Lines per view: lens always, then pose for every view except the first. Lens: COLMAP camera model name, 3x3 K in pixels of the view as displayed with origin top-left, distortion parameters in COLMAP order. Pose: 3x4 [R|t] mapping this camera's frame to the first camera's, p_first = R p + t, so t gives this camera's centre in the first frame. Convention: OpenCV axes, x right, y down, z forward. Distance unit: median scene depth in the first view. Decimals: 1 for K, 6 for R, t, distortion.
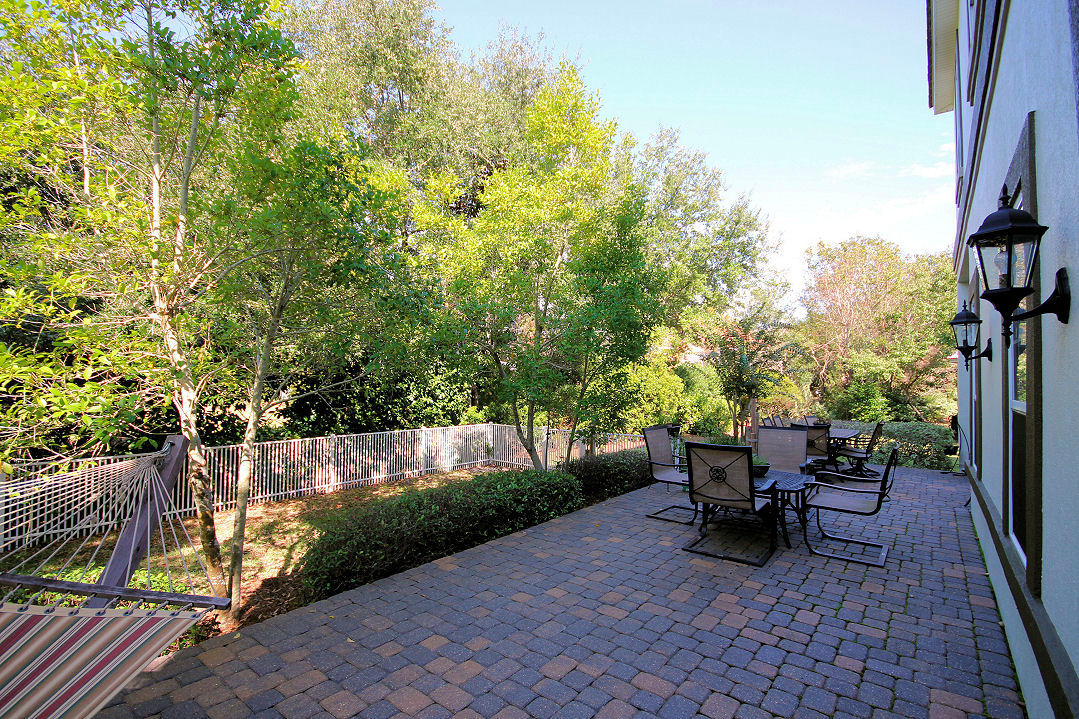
lens RADIAL K [[501.8, 0, 537.7], [0, 501.8, 363.1], [0, 0, 1]] dist [0.001128, -0.000004]
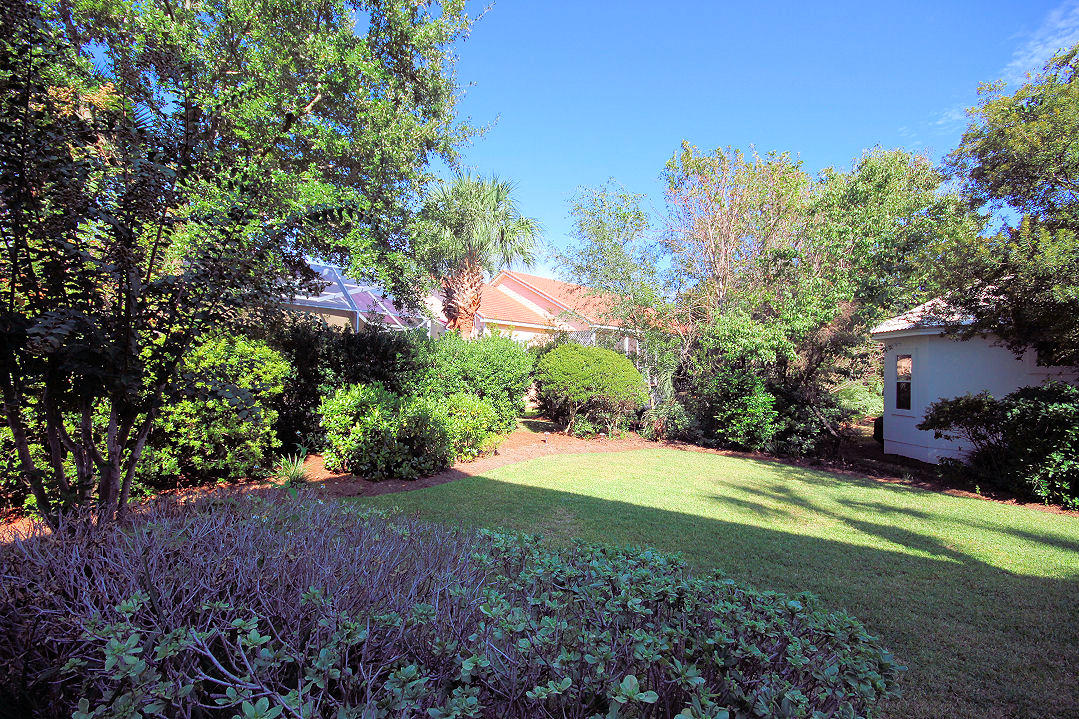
lens RADIAL K [[501.8, 0, 541.2], [0, 501.8, 362.6], [0, 0, 1]] dist [0.001128, -0.000004]
pose [[0.994876, 0.008408, 0.100757, 0.363390], [-0.010255, 0.999788, 0.017828, 0.023979], [-0.100586, -0.018770, 0.994751, 0.441492]]
